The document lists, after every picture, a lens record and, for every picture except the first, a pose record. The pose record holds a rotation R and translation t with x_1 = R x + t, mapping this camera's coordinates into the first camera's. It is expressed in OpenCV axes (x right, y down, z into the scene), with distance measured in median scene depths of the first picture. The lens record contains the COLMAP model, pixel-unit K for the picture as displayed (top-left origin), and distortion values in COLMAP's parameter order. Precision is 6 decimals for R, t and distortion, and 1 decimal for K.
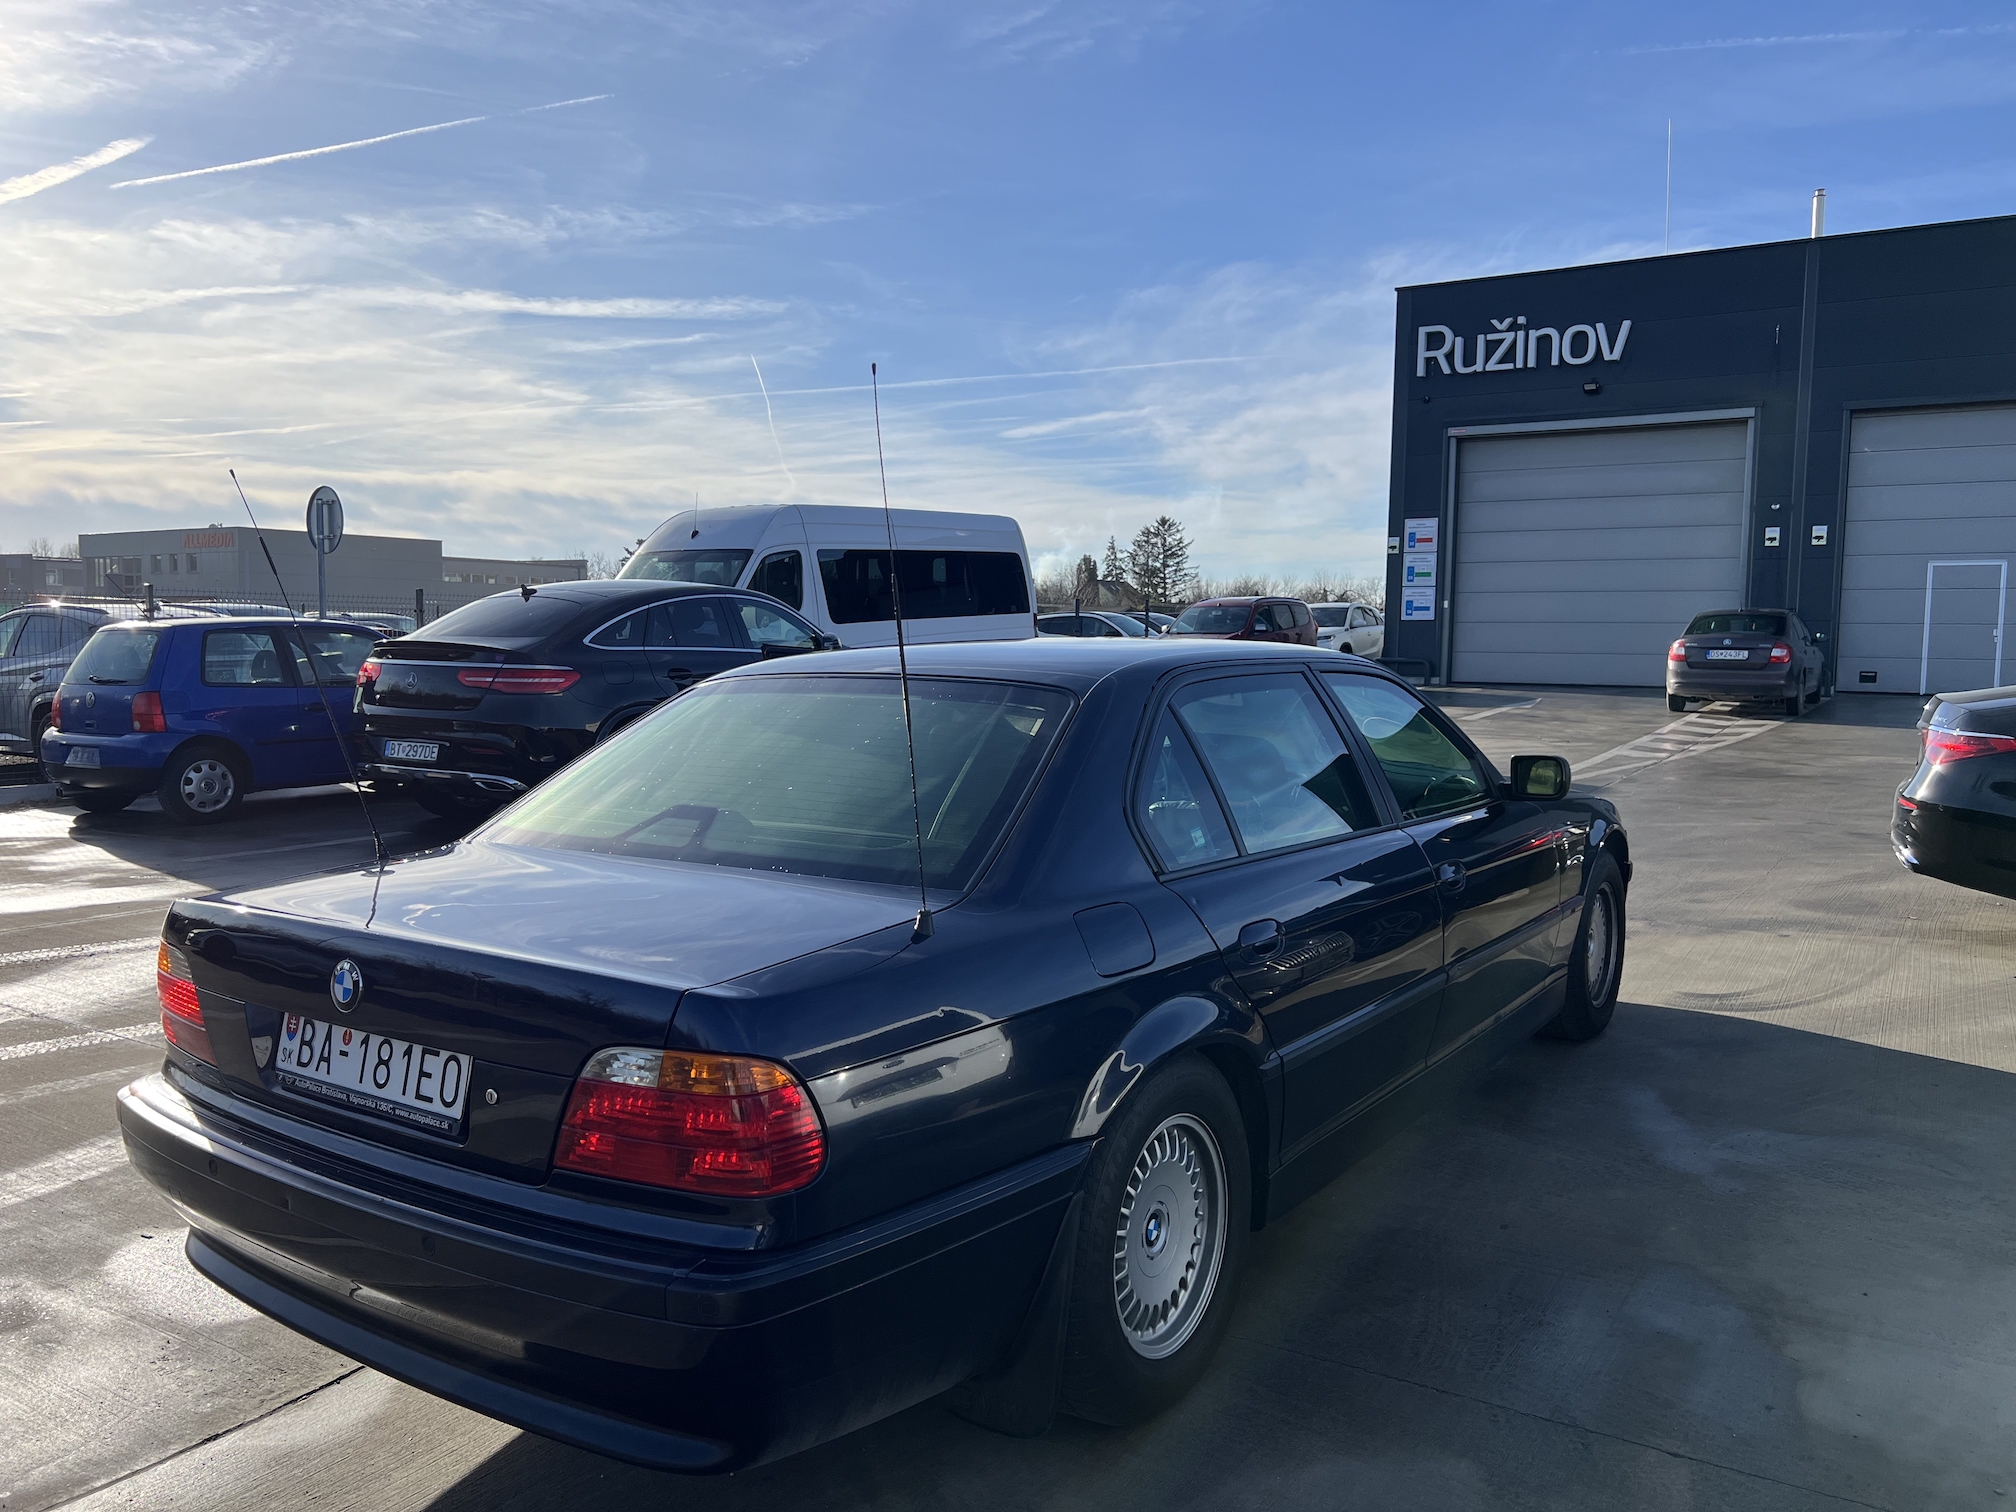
lens RADIAL K [[1531.8, 0, 1008.0], [0, 1531.8, 756.0], [0, 0, 1]] dist [0.063117, -0.083585]
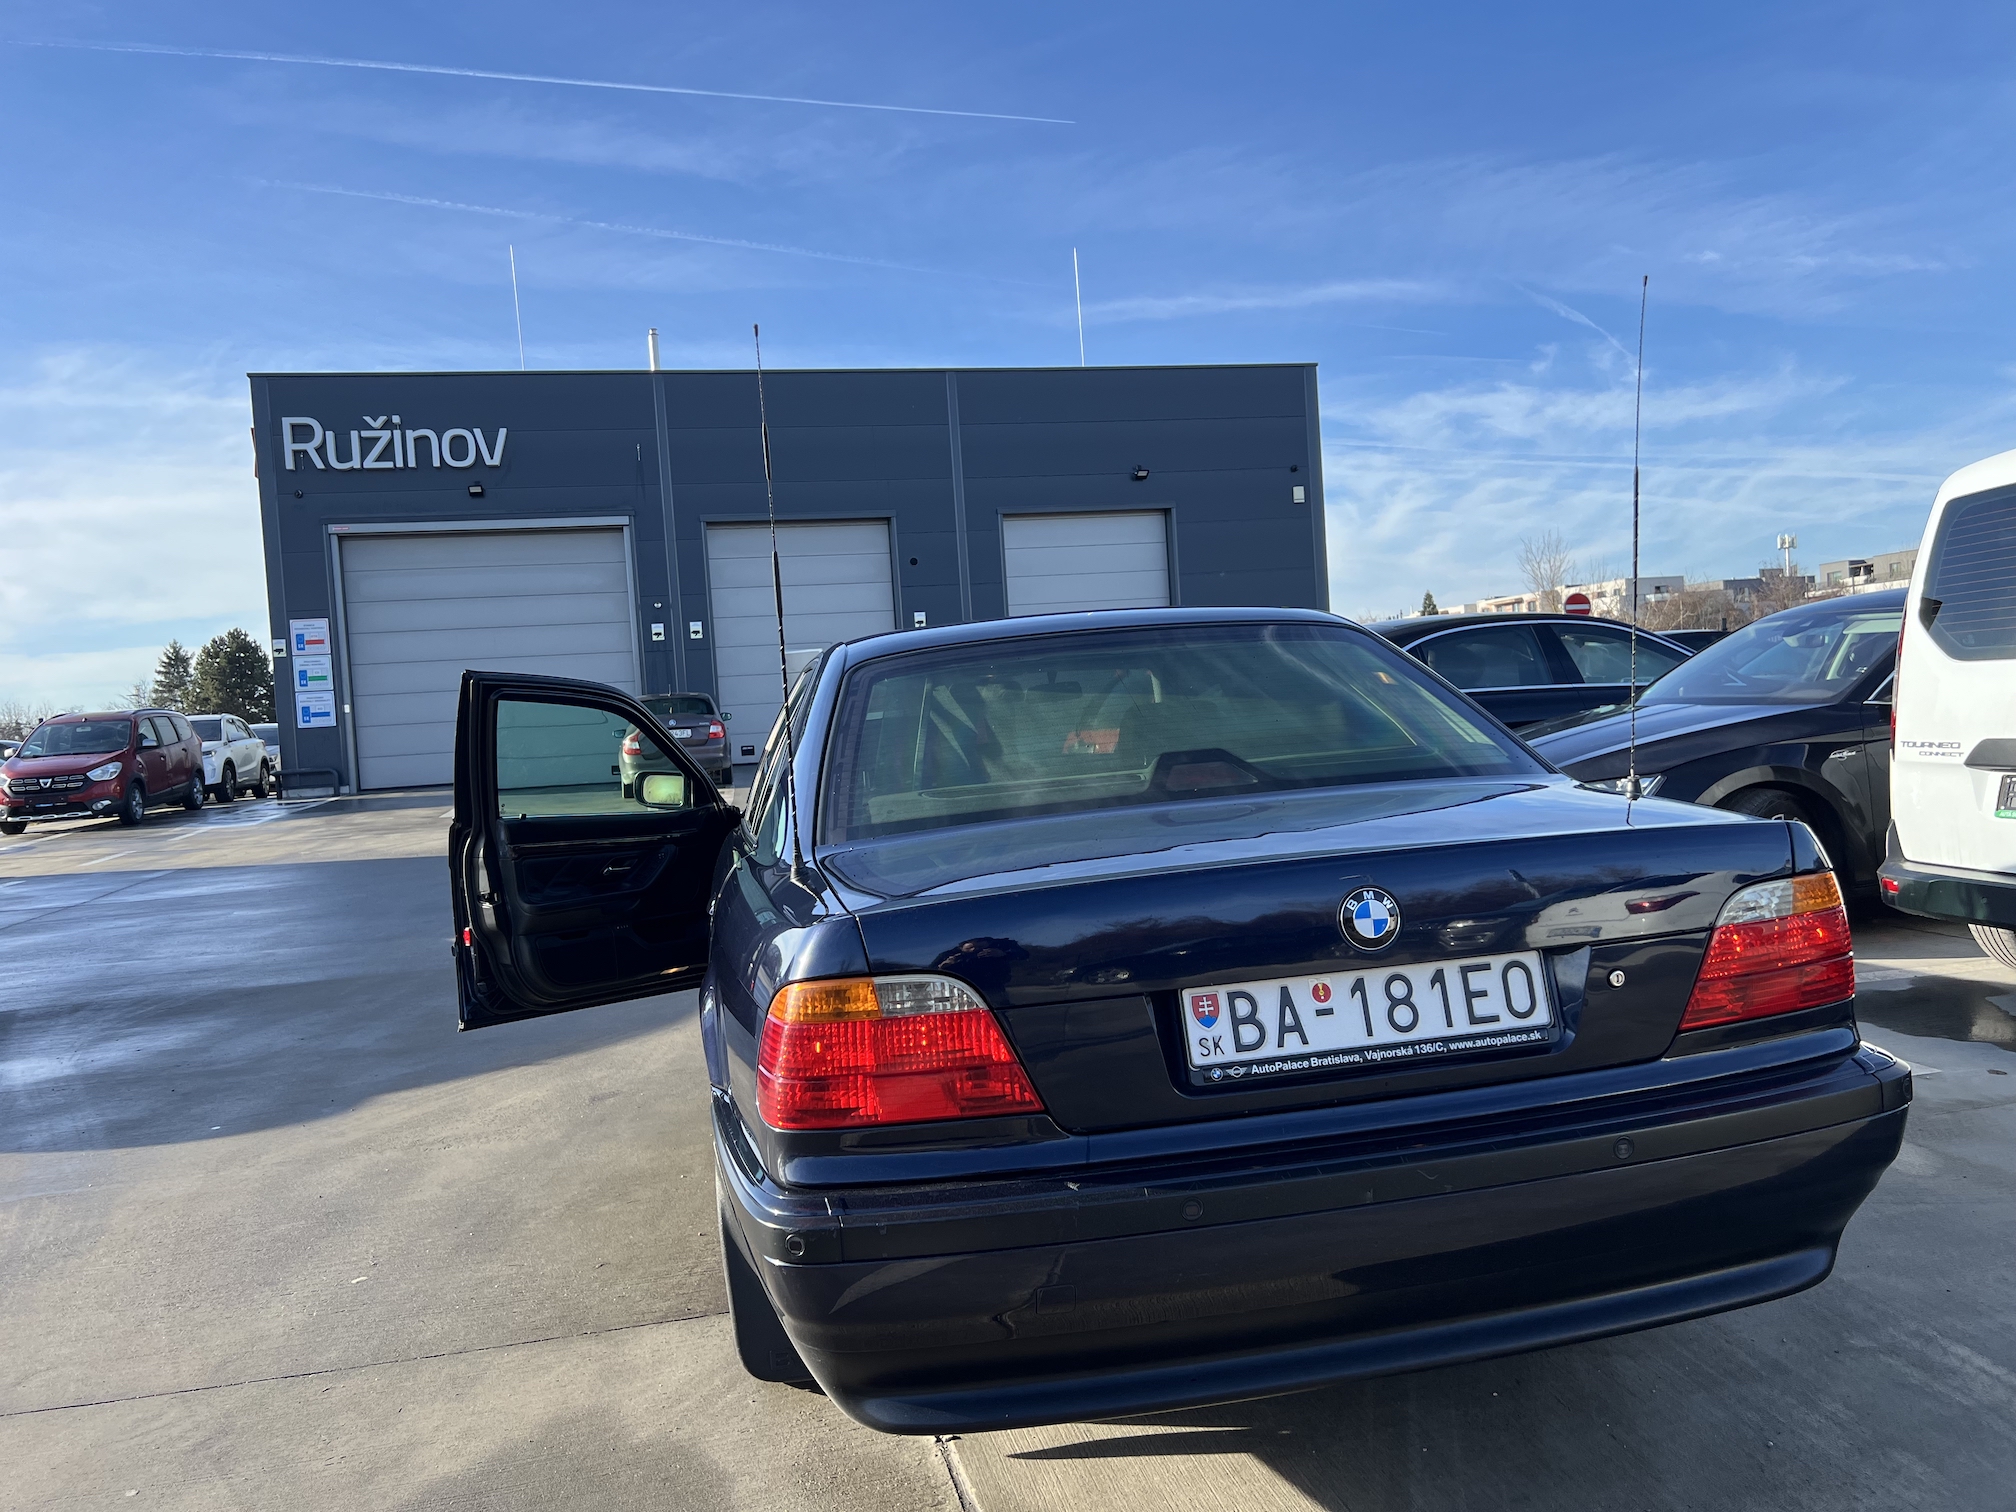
lens RADIAL K [[1537.3, 0, 1014.2], [0, 1537.3, 762.1], [0, 0, 1]] dist [0.027459, -0.044576]
pose [[0.694964, -0.073946, 0.715232, -0.113520], [0.126821, 0.991710, -0.020697, 0.005665], [-0.707772, 0.105090, 0.698581, 0.053456]]
